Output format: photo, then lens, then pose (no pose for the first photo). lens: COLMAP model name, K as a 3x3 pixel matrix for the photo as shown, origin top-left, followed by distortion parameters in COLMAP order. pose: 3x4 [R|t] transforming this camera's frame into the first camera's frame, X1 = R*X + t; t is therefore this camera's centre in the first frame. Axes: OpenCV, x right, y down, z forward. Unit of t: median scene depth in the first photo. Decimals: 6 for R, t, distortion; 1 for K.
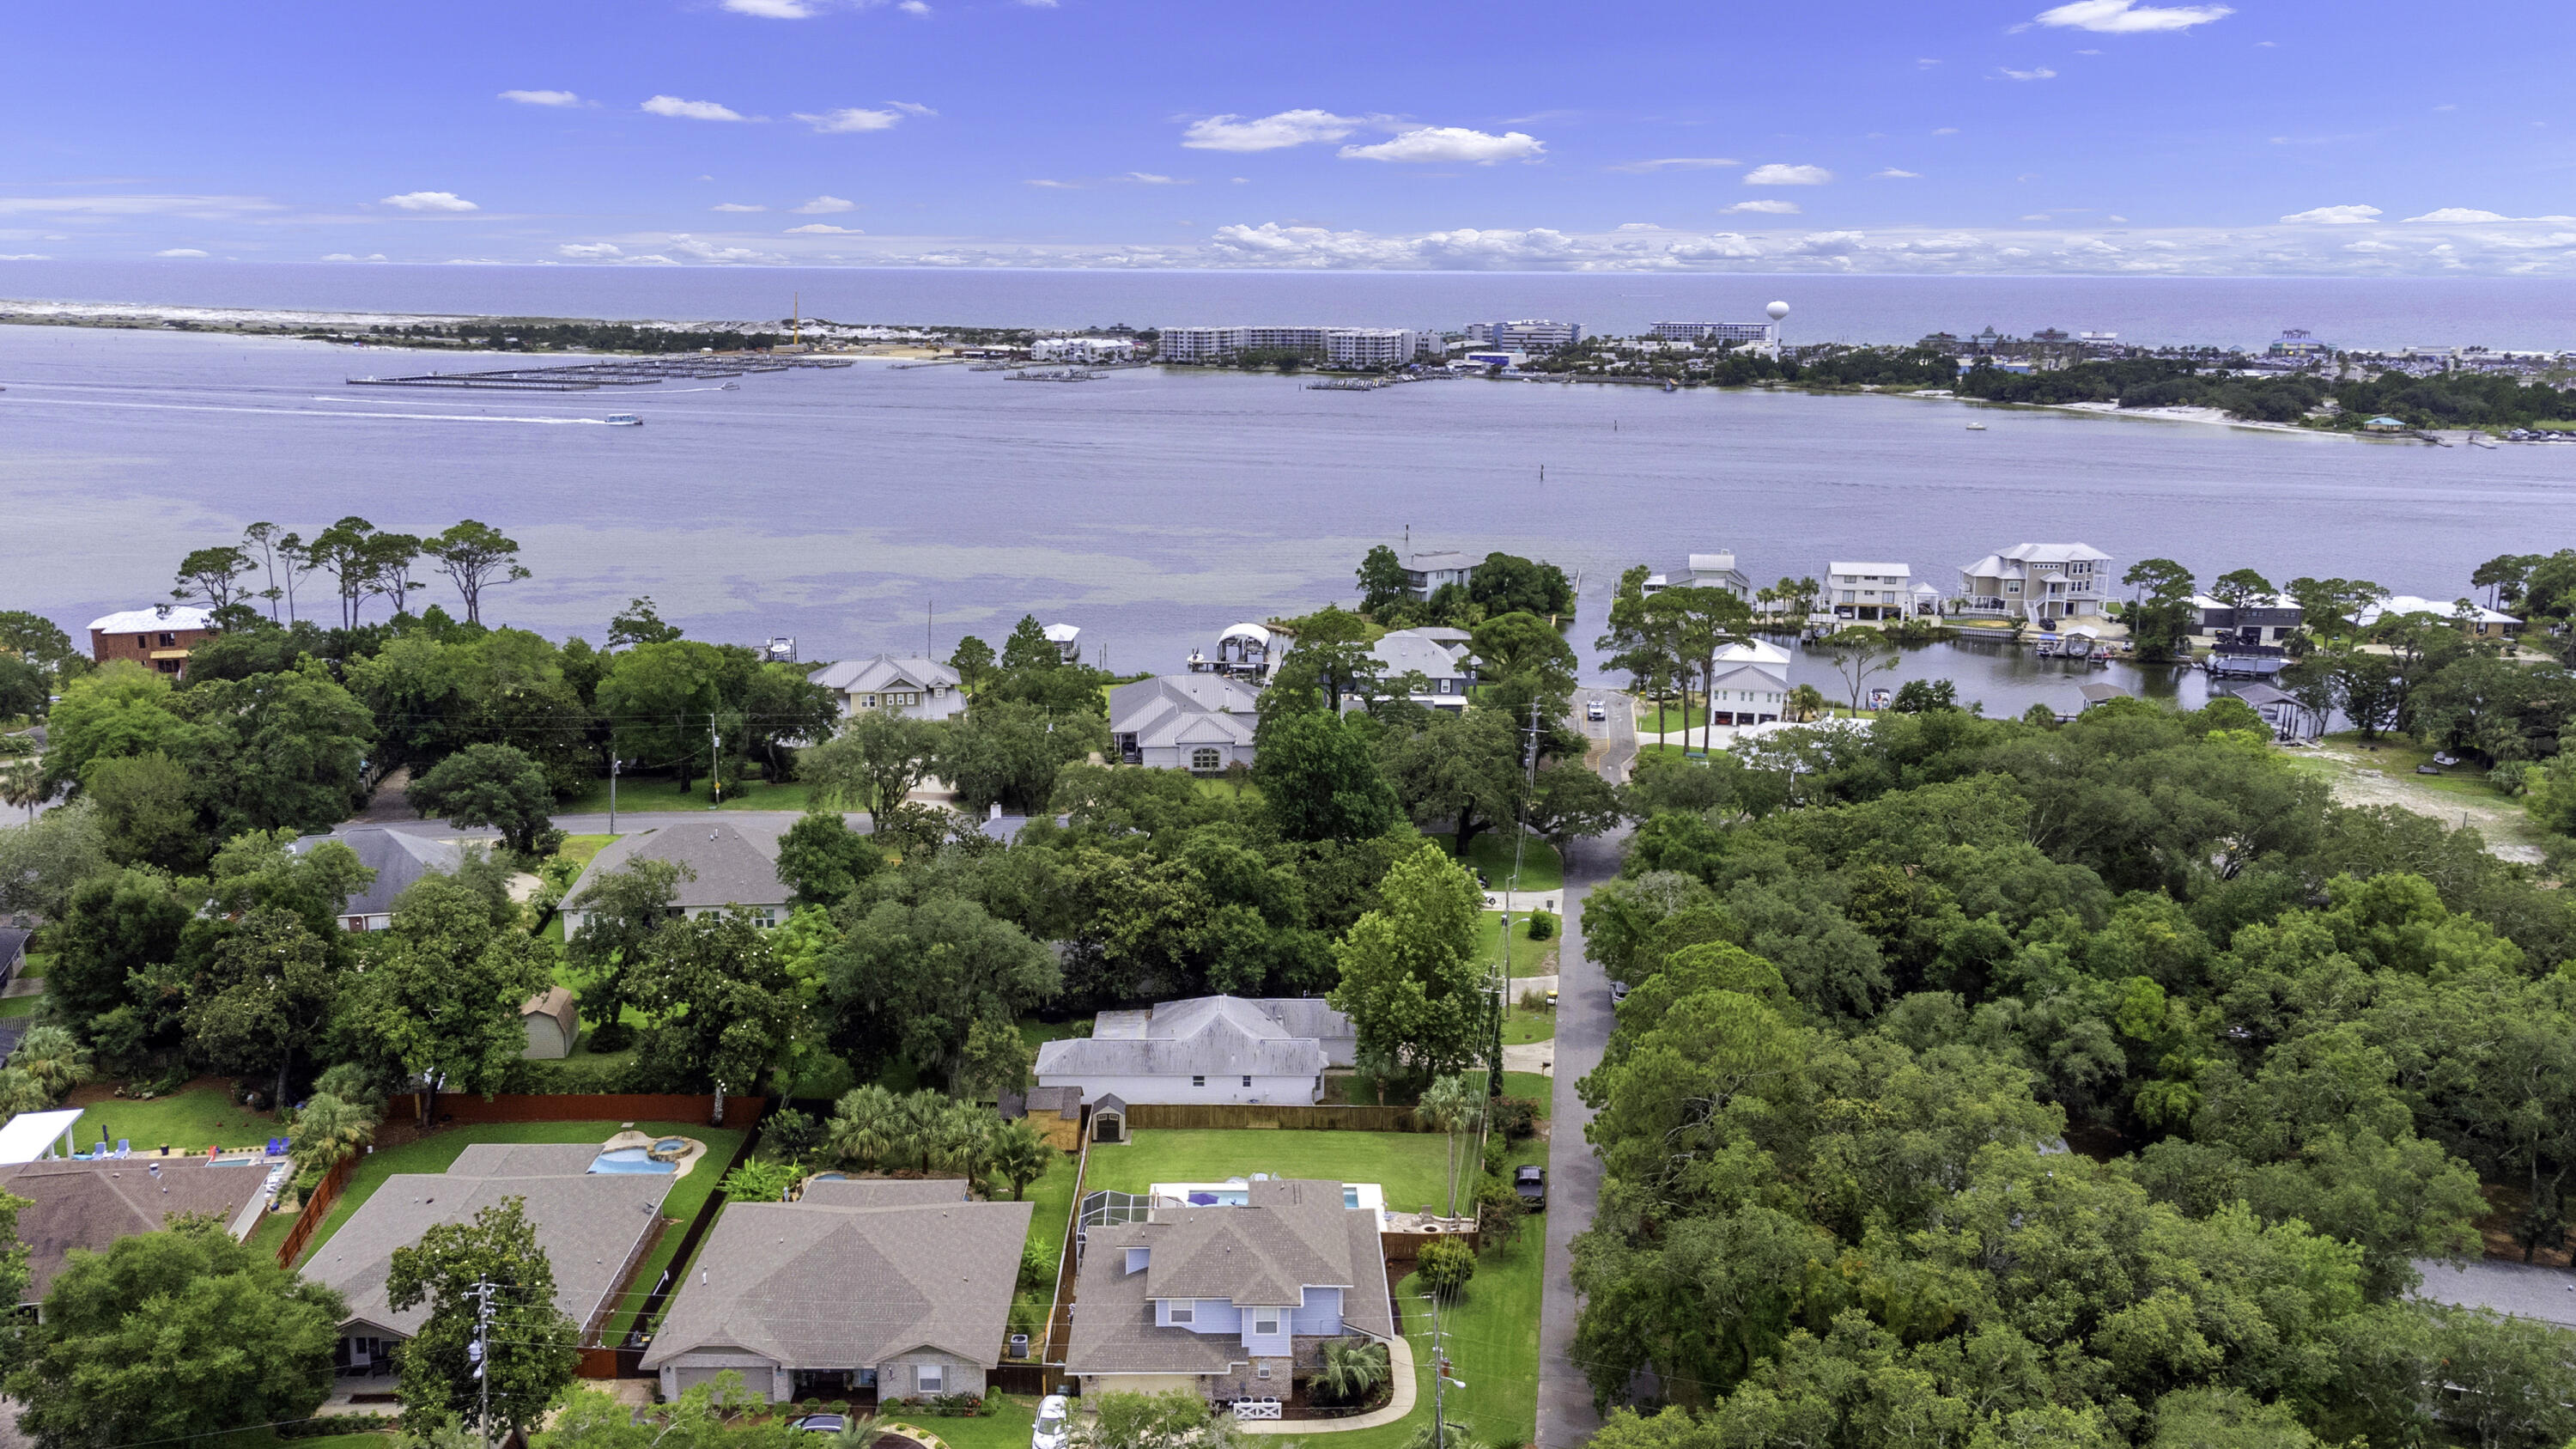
lens RADIAL K [[2038.7, 0, 1283.7], [0, 2038.7, 726.1], [0, 0, 1]] dist [0.044512, -0.008707]
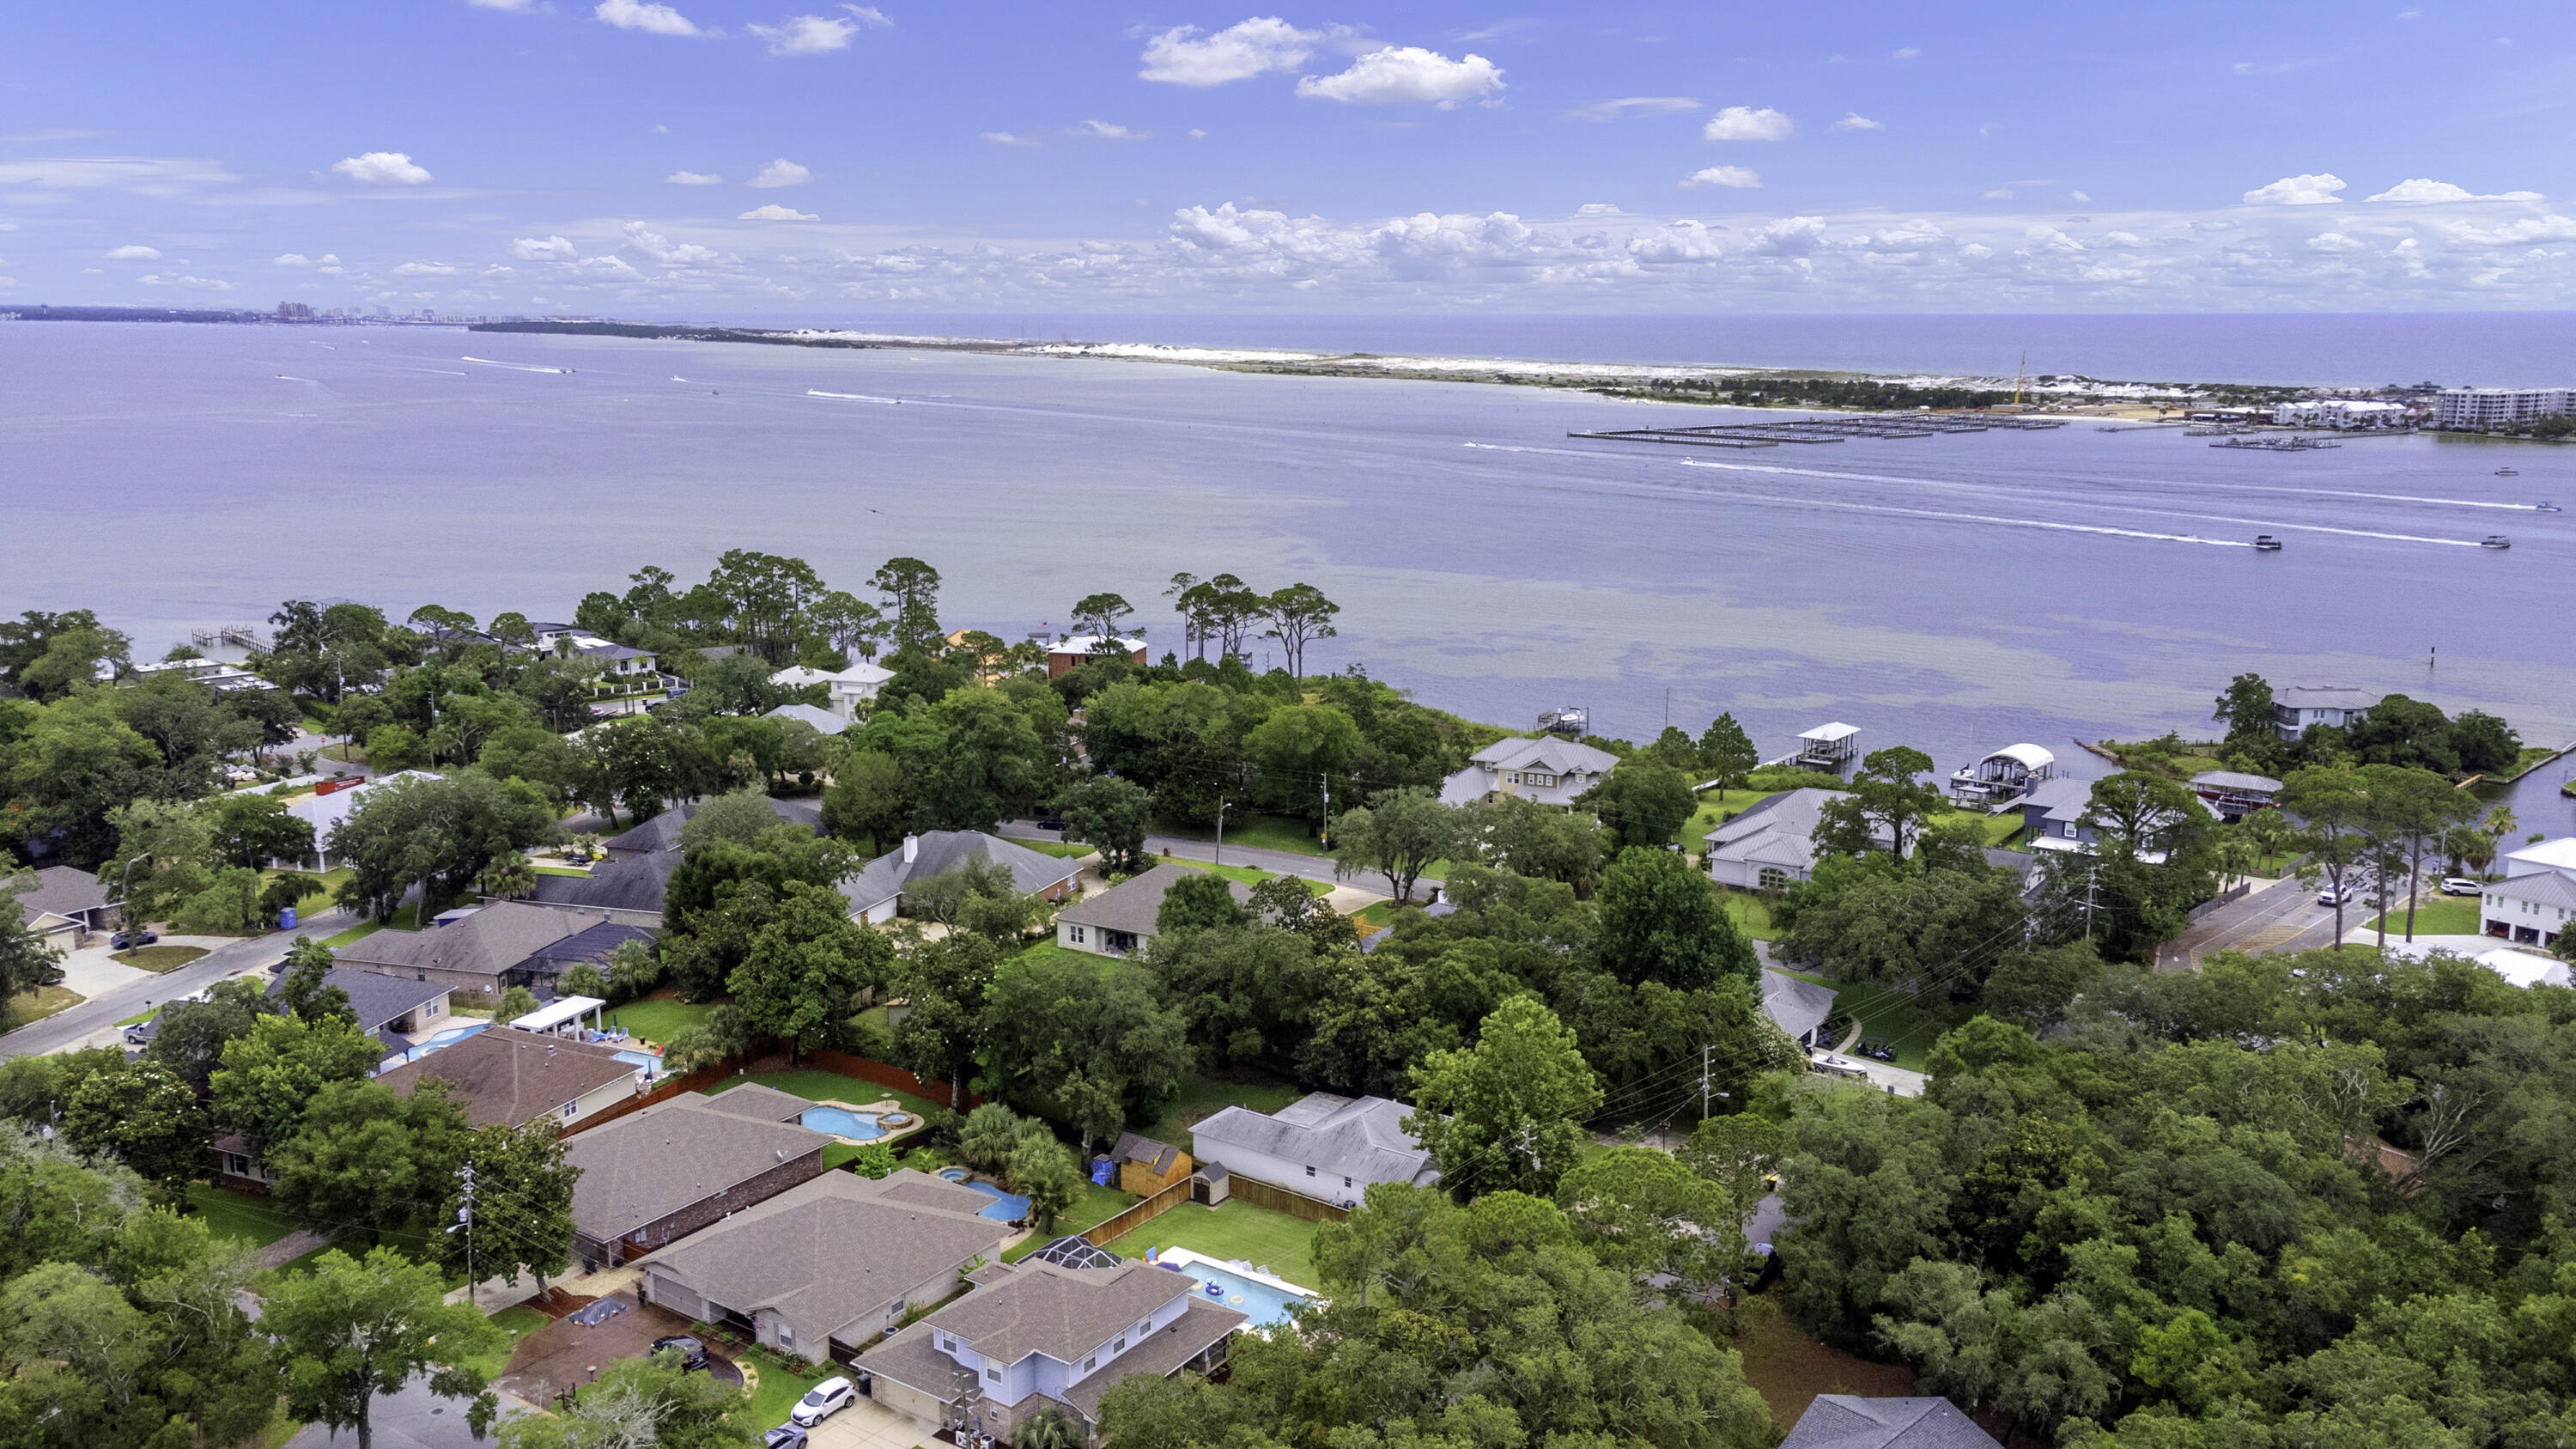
lens RADIAL K [[1997.1, 0, 1288.0], [0, 1997.1, 724.5], [0, 0, 1]] dist [0.042159, -0.011742]
pose [[0.816807, 0.110458, -0.566238, 0.425294], [-0.122016, 0.992373, 0.017576, -0.063944], [0.563861, 0.054734, 0.824054, 0.084442]]
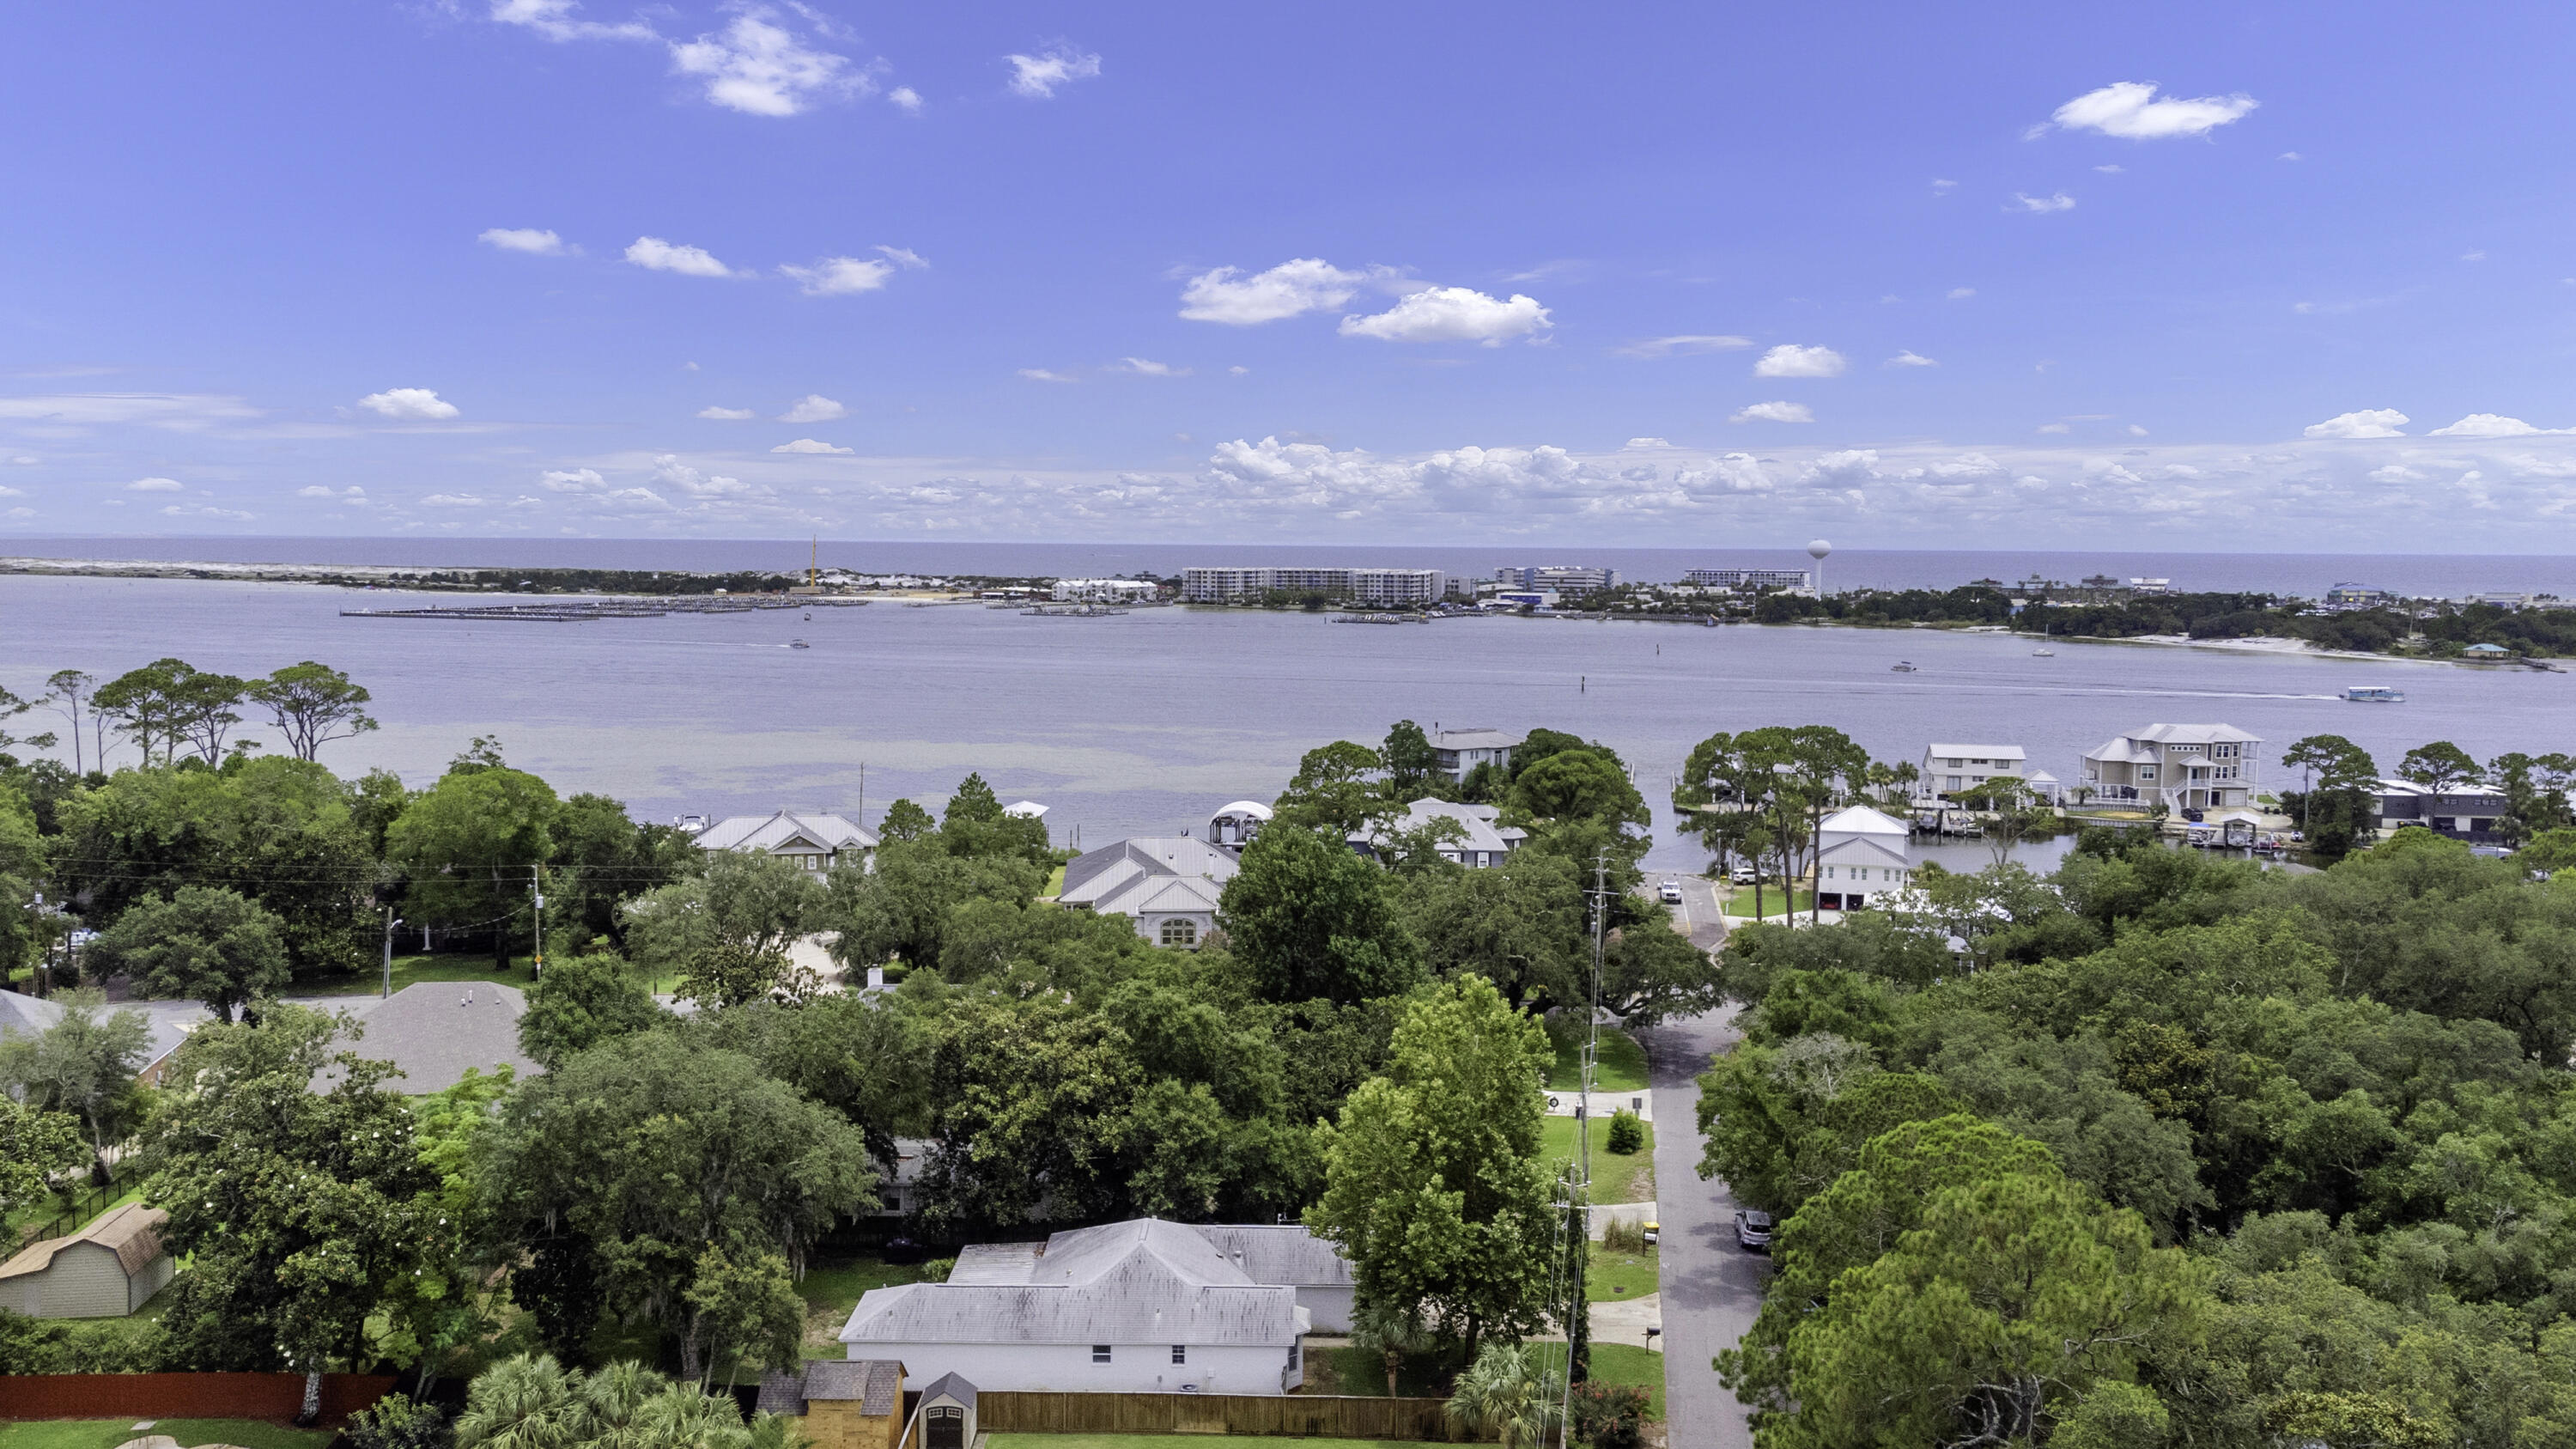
lens RADIAL K [[2070.3, 0, 1289.0], [0, 2070.3, 694.2], [0, 0, 1]] dist [0.044285, -0.009976]
pose [[0.999923, 0.003236, -0.011954, 0.018570], [-0.004904, 0.989818, -0.142252, 0.051928], [0.011372, 0.142300, 0.989758, 0.275409]]
